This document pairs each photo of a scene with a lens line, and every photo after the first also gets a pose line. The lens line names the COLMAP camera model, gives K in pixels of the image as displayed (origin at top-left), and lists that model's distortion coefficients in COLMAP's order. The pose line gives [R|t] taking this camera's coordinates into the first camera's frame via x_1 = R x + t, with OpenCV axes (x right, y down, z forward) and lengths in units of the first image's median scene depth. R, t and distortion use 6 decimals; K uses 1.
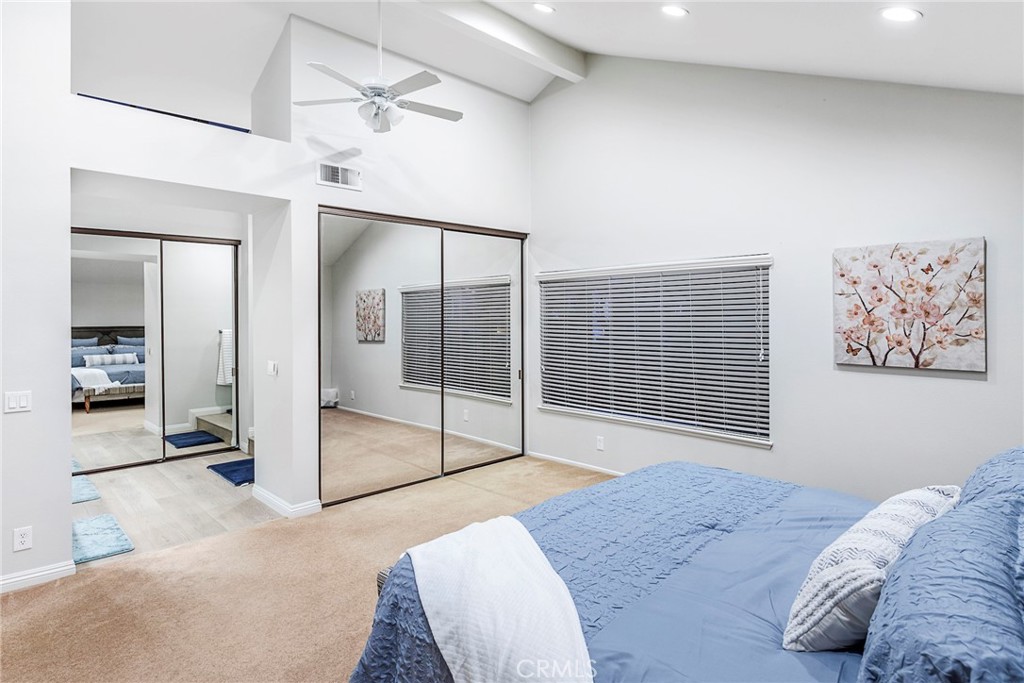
lens RADIAL K [[551.4, 0, 513.1], [0, 551.4, 329.2], [0, 0, 1]] dist [-0.002013, 0.000013]
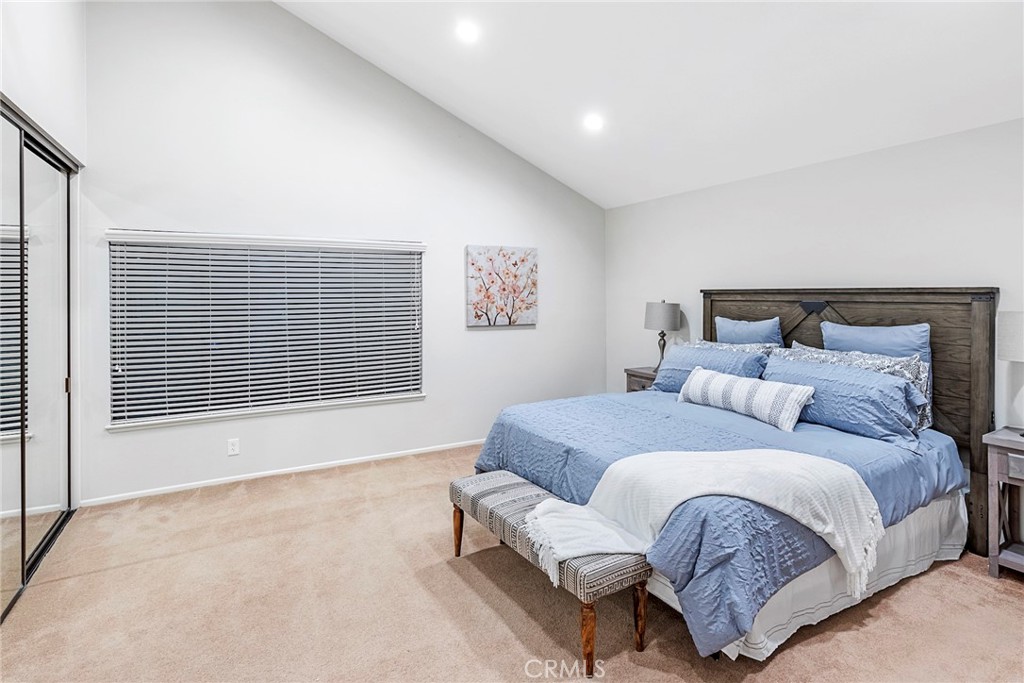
lens RADIAL K [[520.6, 0, 511.5], [0, 520.6, 296.7], [0, 0, 1]] dist [-0.001293, -0.000346]
pose [[0.261382, -0.005356, 0.965221, -0.708828], [0.024579, 0.999697, -0.001109, -0.009315], [-0.964922, 0.024014, 0.261434, 0.571663]]
